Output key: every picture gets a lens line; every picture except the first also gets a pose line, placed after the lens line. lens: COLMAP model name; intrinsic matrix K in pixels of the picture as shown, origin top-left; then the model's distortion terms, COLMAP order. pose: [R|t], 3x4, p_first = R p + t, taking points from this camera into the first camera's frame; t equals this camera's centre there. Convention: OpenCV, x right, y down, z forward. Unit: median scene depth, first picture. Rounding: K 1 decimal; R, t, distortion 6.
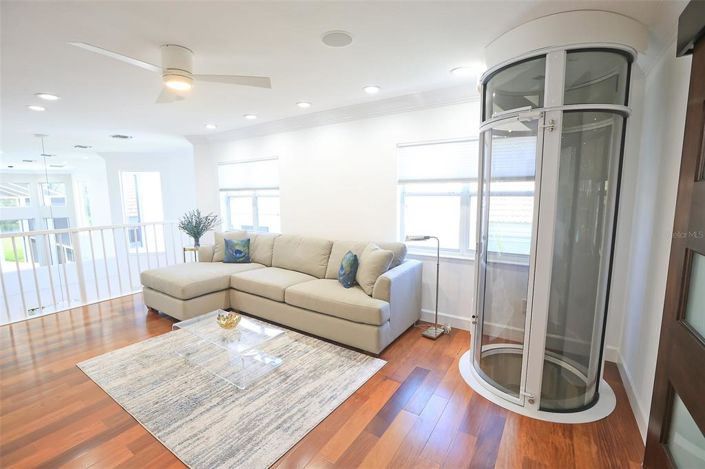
lens RADIAL K [[317.7, 0, 352.5], [0, 317.7, 234.5], [0, 0, 1]] dist [-0.061998, 0.022973]
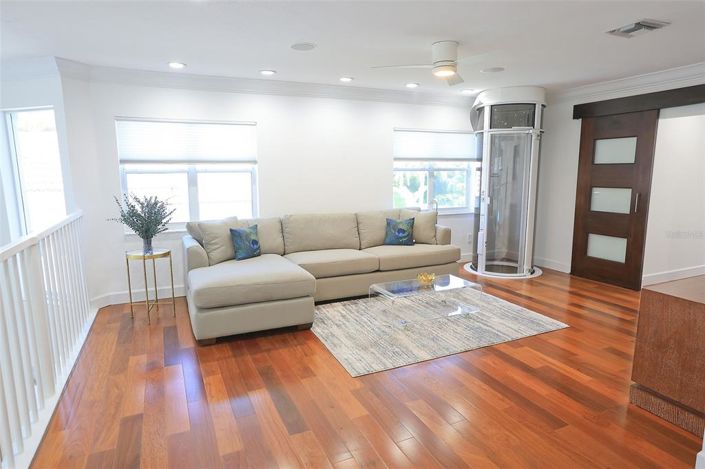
lens RADIAL K [[417.5, 0, 352.5], [0, 417.5, 234.5], [0, 0, 1]] dist [-0.019521, 0.000264]
pose [[0.519708, -0.121549, 0.845653, -1.343587], [0.111692, 0.990999, 0.073798, -0.016634], [-0.847011, 0.056099, 0.528606, 0.310594]]
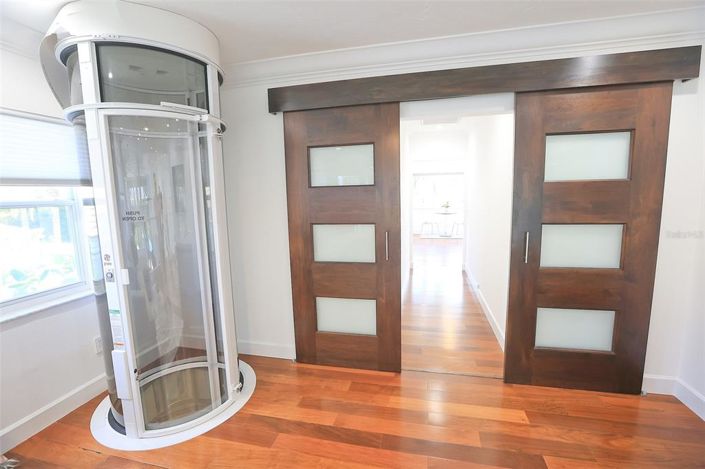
lens RADIAL K [[317.7, 0, 352.5], [0, 317.7, 234.5], [0, 0, 1]] dist [-0.061998, 0.022973]
pose [[-0.365828, -0.101235, 0.925160, -0.301843], [0.149380, 0.974791, 0.165734, -0.061810], [-0.918616, 0.198830, -0.341483, 0.524566]]
